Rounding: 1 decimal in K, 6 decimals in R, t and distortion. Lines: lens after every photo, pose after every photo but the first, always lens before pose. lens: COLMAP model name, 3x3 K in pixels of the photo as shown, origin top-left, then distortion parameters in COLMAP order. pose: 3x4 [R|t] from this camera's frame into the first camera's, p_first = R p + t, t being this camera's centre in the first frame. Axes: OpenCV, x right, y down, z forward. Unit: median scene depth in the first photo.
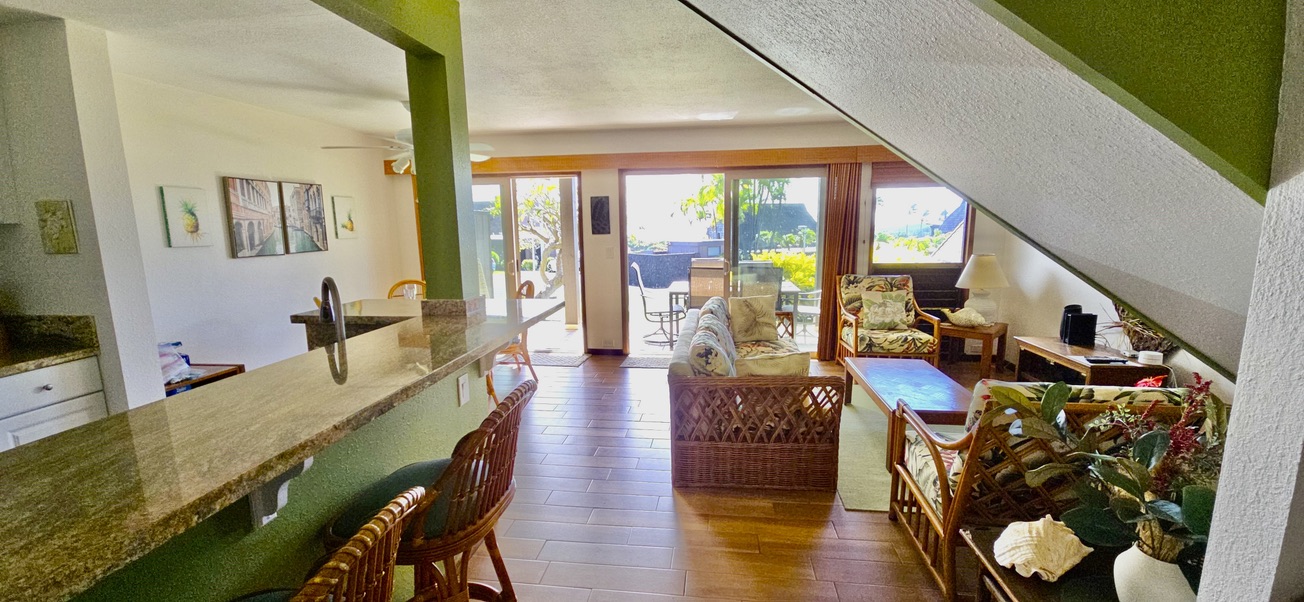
lens RADIAL K [[532.8, 0, 652.0], [0, 532.8, 301.0], [0, 0, 1]] dist [0.012087, 0.000024]
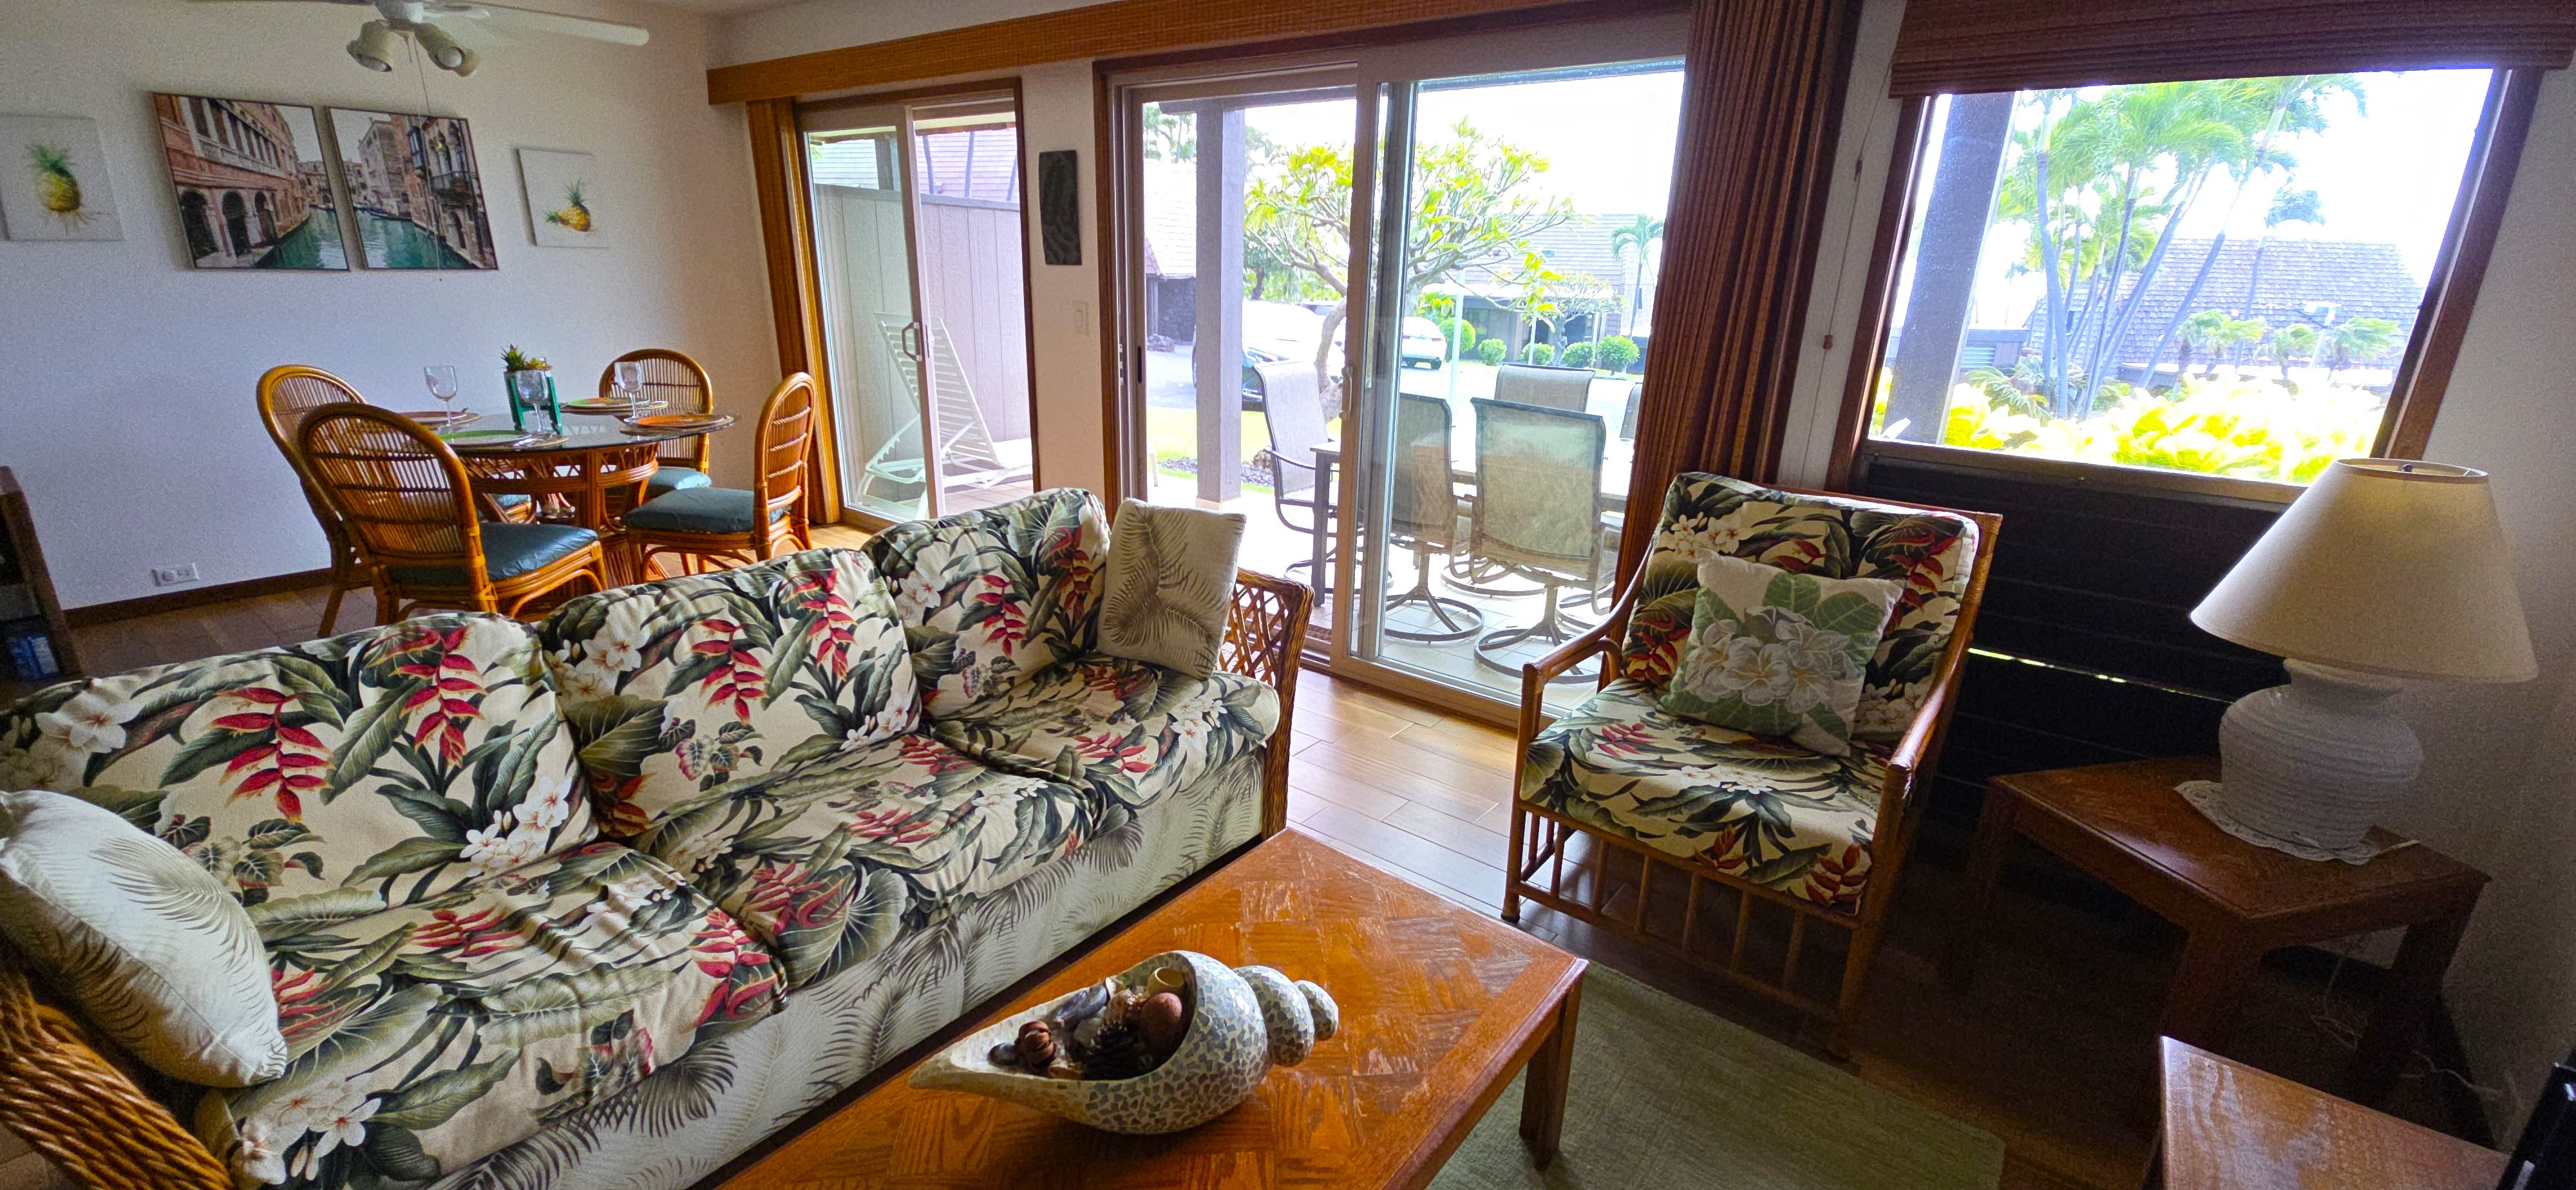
lens RADIAL K [[1033.1, 0, 1290.7], [0, 1033.1, 610.9], [0, 0, 1]] dist [0.017885, -0.013067]
pose [[0.860723, 0.198999, -0.468567, 0.488912], [-0.114284, 0.972471, 0.203073, -0.070146], [0.496080, -0.121240, 0.859771, 0.542751]]
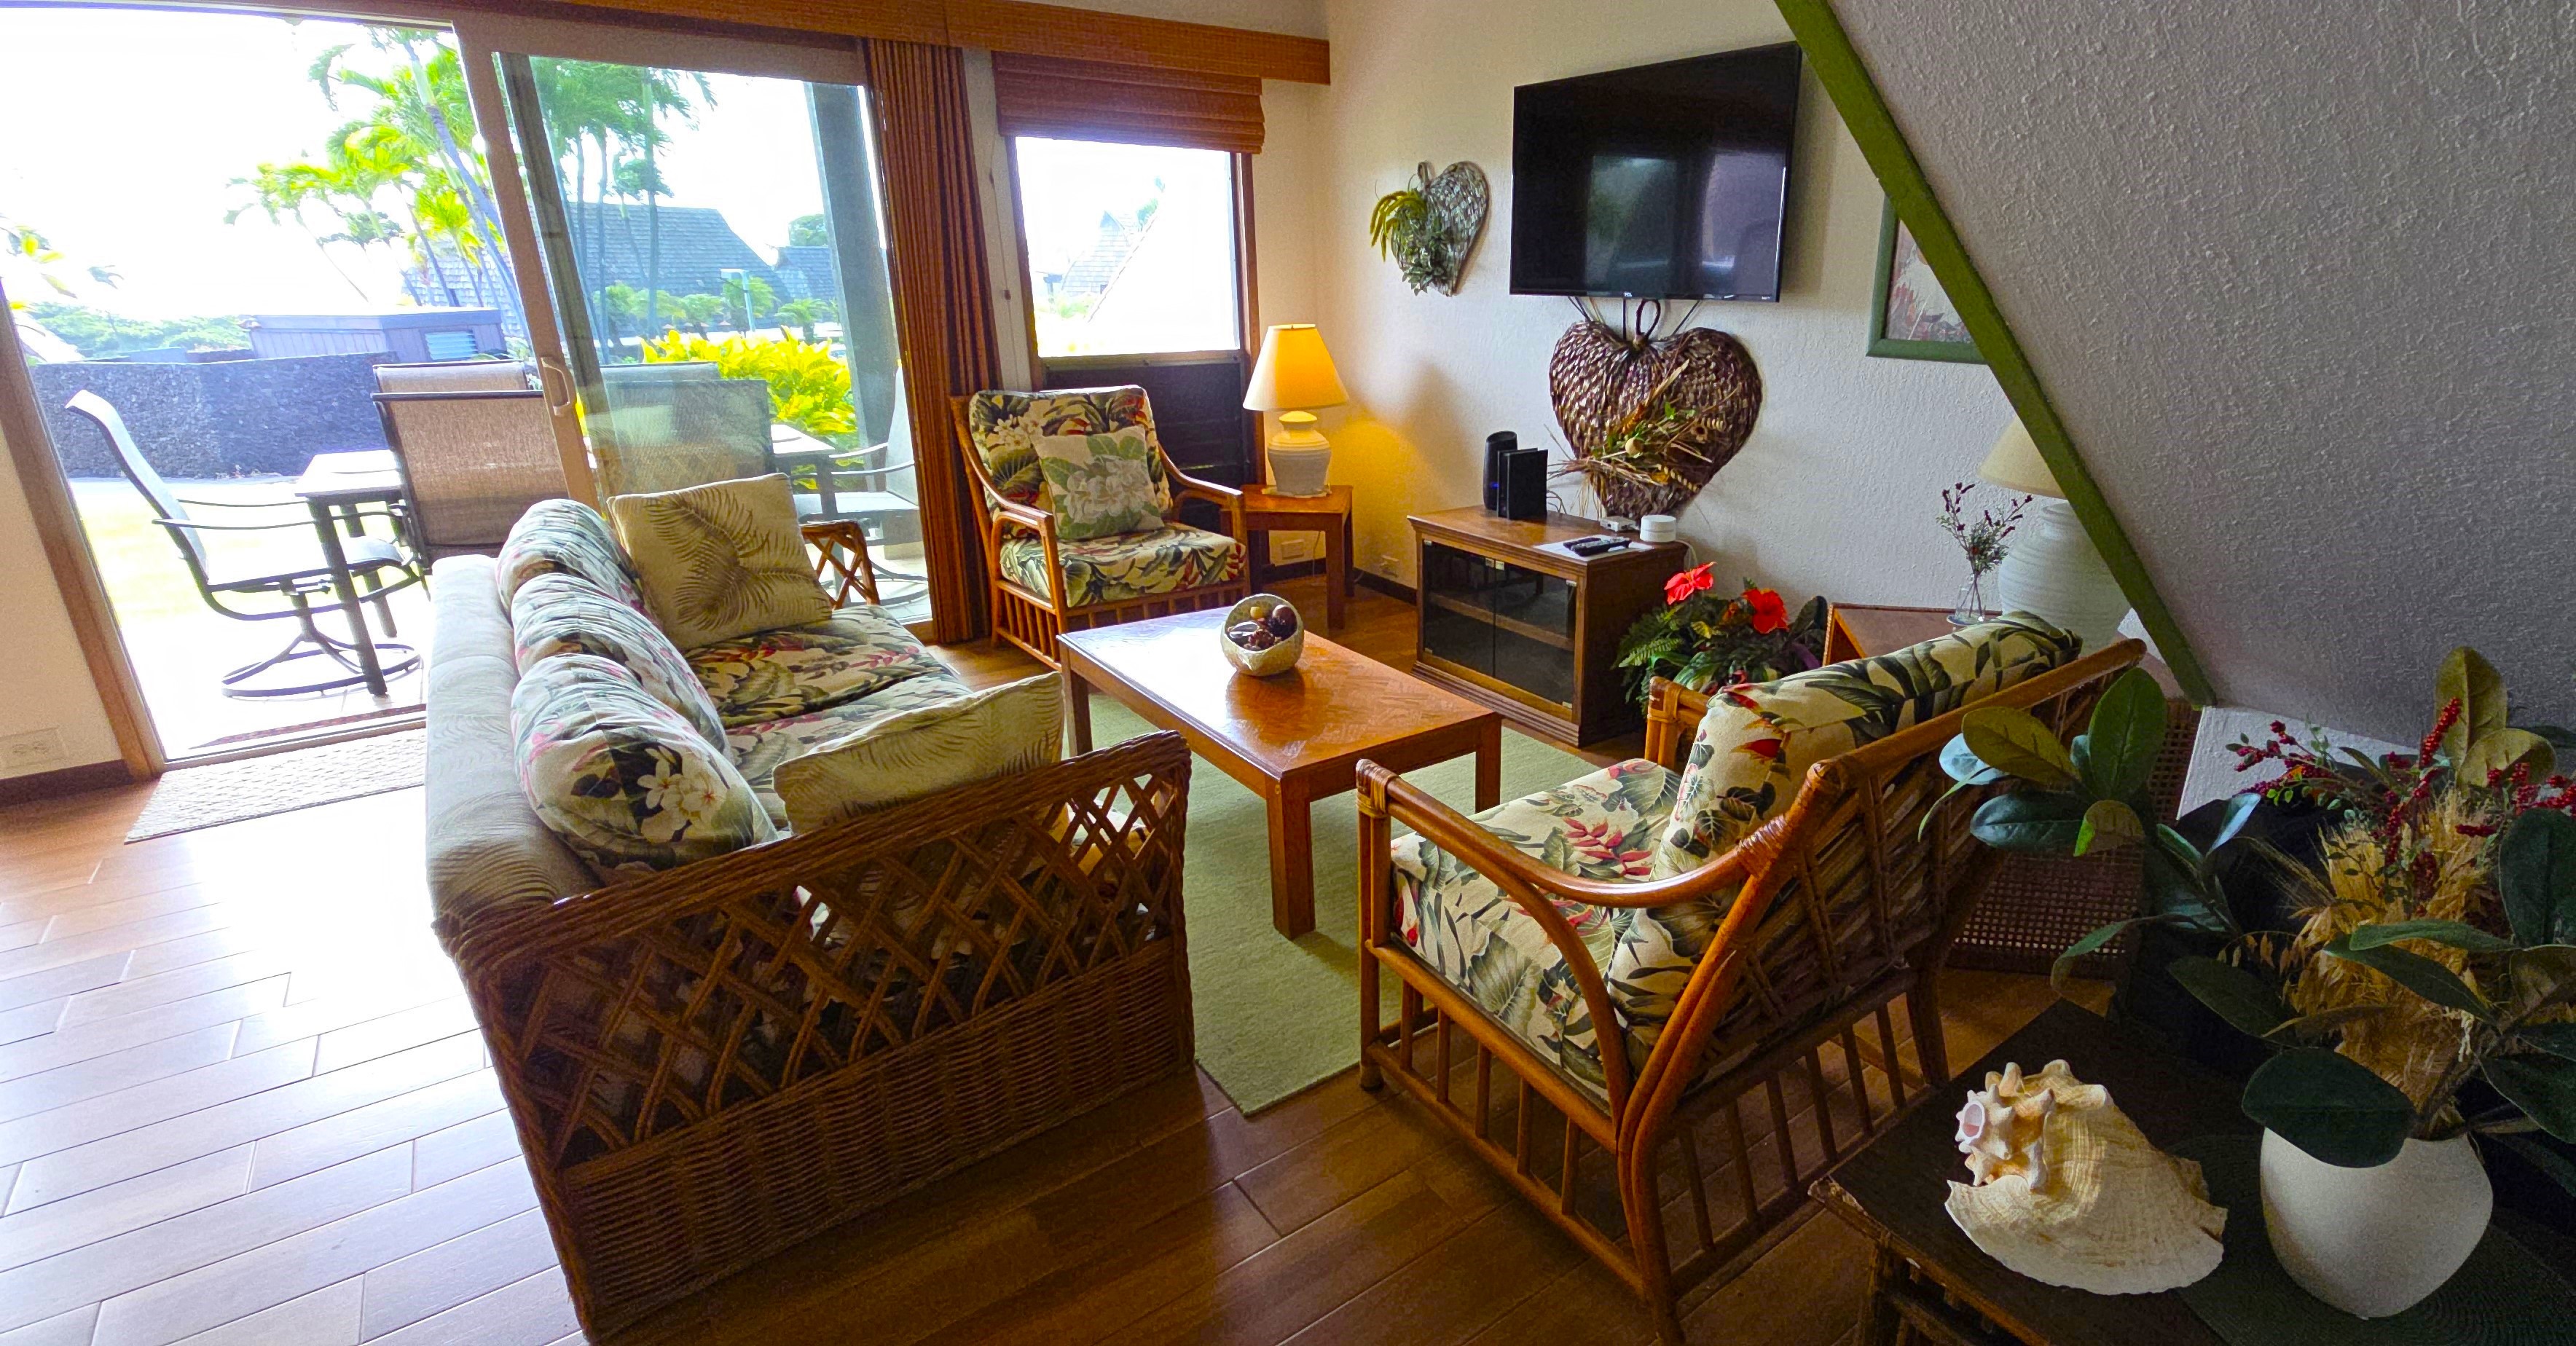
lens RADIAL K [[1170.0, 0, 1442.0], [0, 1170.0, 689.7], [0, 0, 1]] dist [0.000831, 0.000361]
pose [[0.695091, -0.225102, 0.682772, 0.007412], [0.087145, 0.969095, 0.230783, -0.012165], [-0.713620, -0.100915, 0.693226, 0.256798]]
